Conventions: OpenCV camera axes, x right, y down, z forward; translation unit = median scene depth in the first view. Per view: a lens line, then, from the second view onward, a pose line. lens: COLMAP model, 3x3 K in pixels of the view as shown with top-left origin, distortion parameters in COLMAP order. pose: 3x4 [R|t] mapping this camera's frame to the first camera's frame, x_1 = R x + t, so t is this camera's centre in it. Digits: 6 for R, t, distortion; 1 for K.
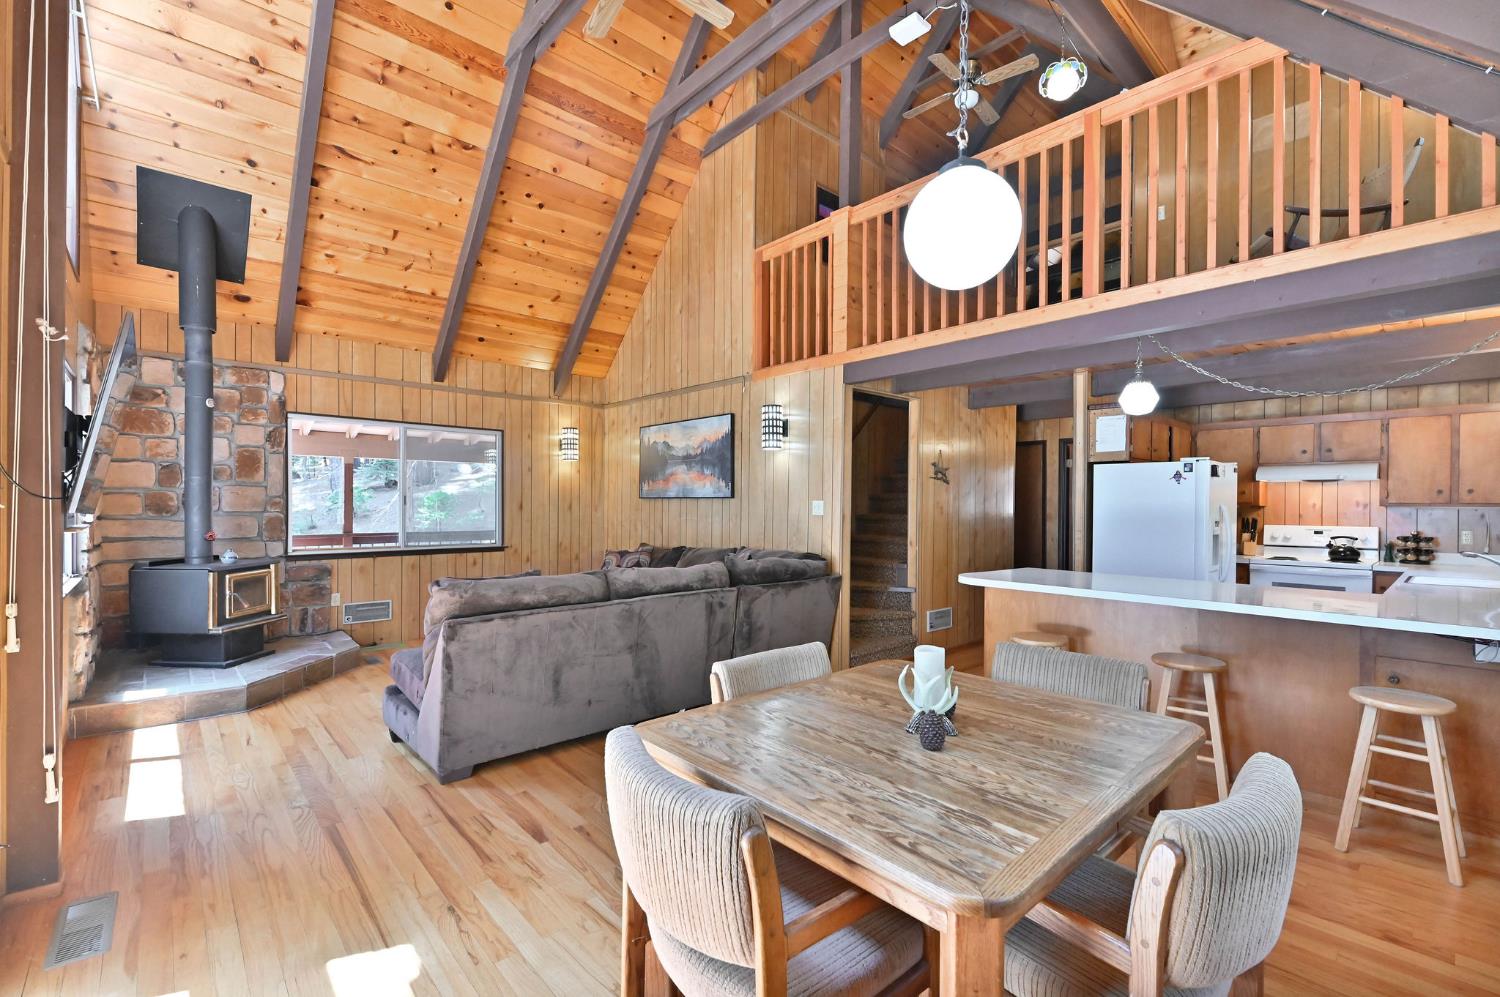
lens RADIAL K [[653.9, 0, 756.2], [0, 653.9, 507.6], [0, 0, 1]] dist [0.019272, -0.010693]
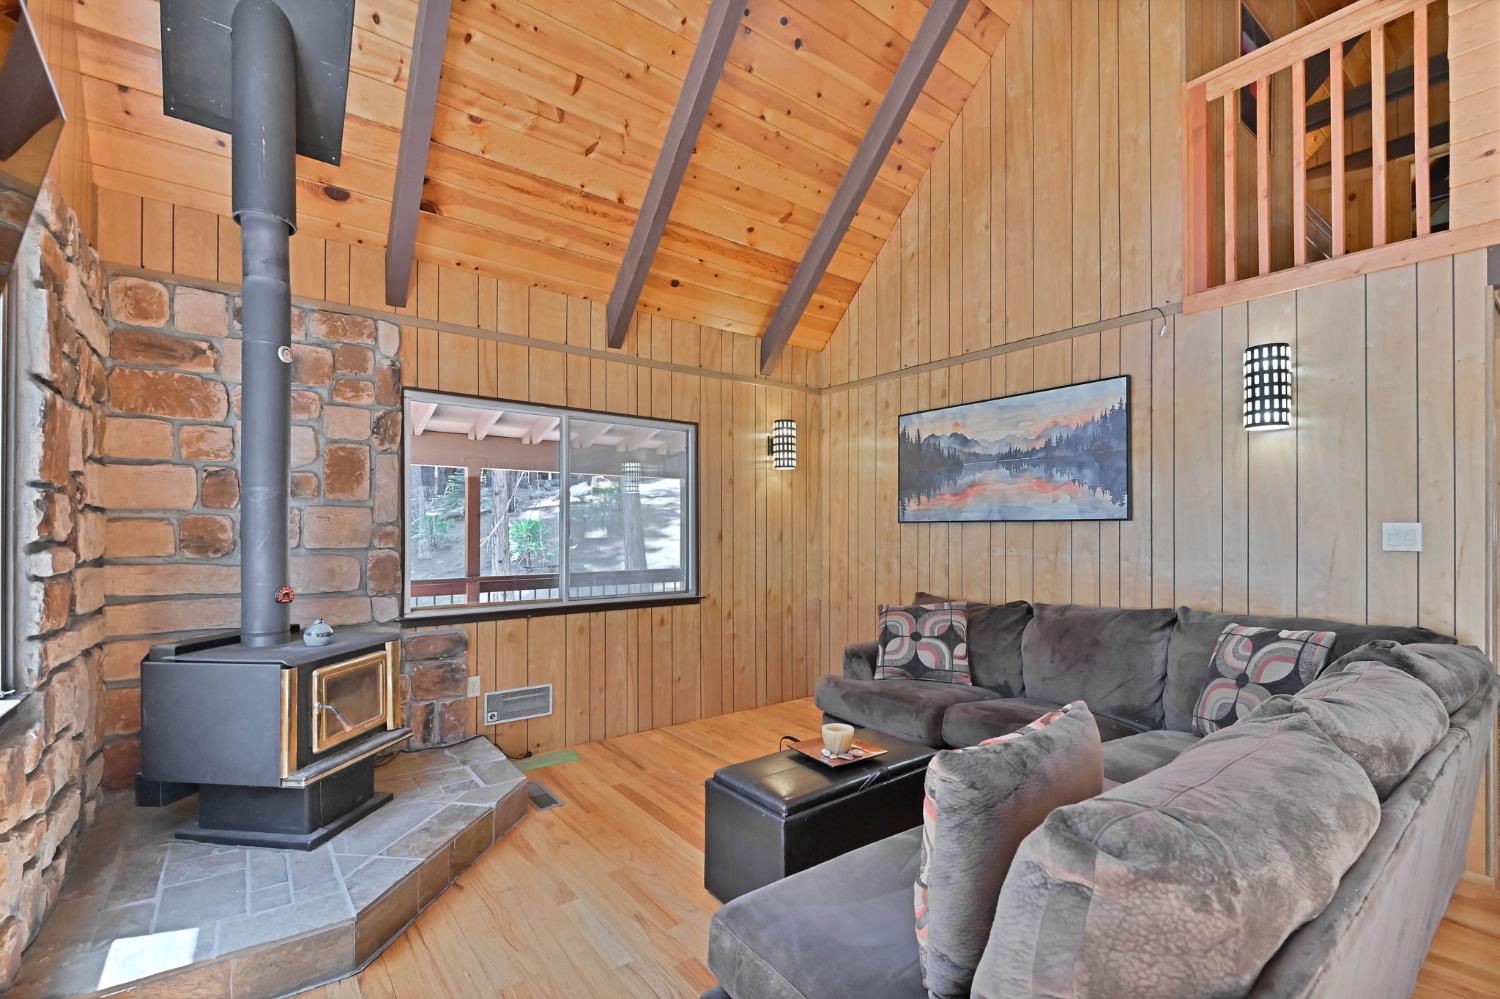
lens RADIAL K [[653.9, 0, 761.8], [0, 653.9, 526.3], [0, 0, 1]] dist [0.019272, -0.010693]
pose [[0.997286, -0.008148, -0.073174, -0.336254], [0.007182, 0.999884, -0.013457, -0.003545], [0.073276, 0.012895, 0.997228, 0.414152]]
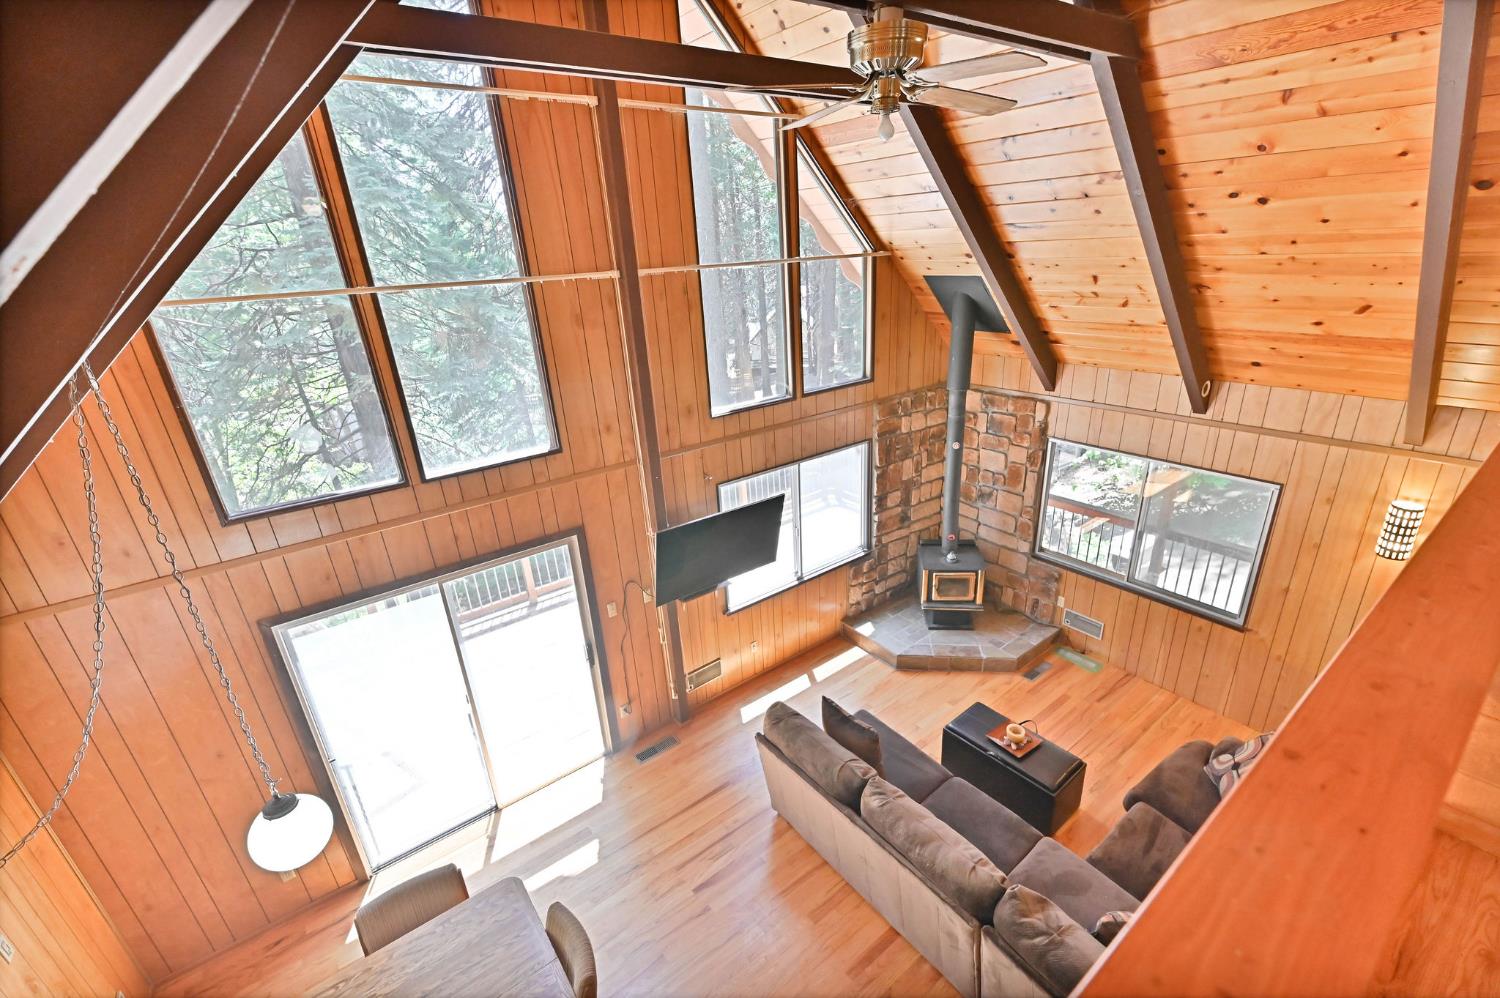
lens RADIAL K [[653.9, 0, 762.8], [0, 653.9, 511.9], [0, 0, 1]] dist [0.019272, -0.010693]
pose [[-0.077165, 0.378766, -0.922270, 0.390061], [0.040045, 0.925459, 0.376725, -0.467142], [0.996214, -0.007862, -0.086581, 0.628607]]
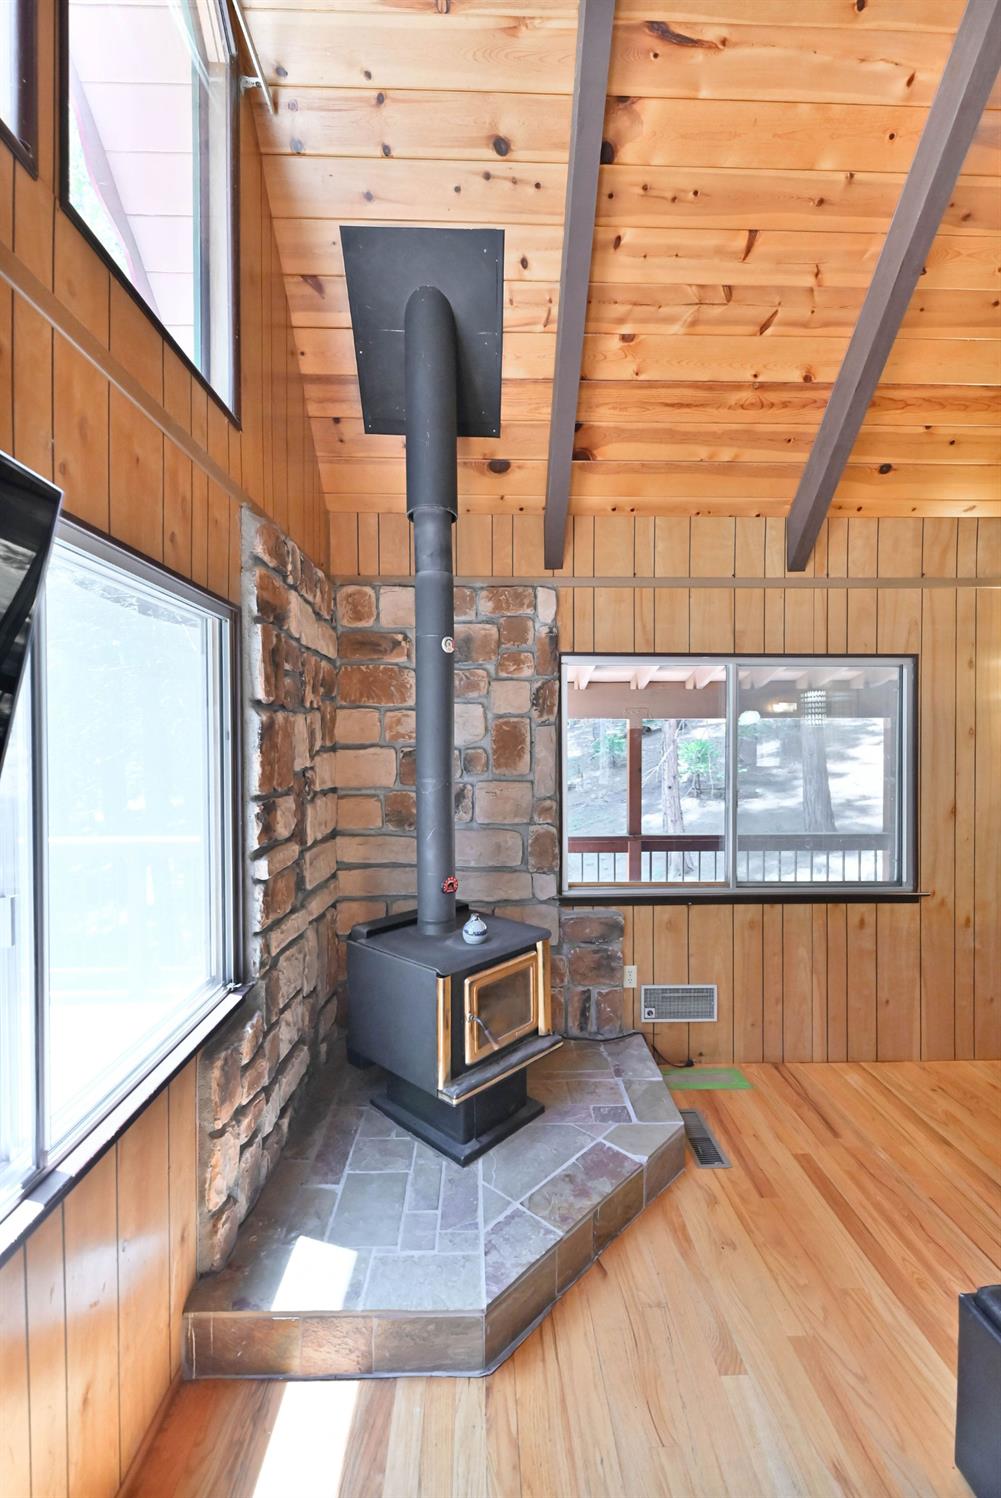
lens RADIAL K [[652.8, 0, 510.3], [0, 652.8, 749.7], [0, 0, 1]] dist [0.015615, -0.007737]
pose [[0.766184, 0.000596, -0.642620, -0.376477], [0.003890, 0.999977, 0.005565, -0.063573], [0.642609, -0.006763, 0.766165, 0.529909]]
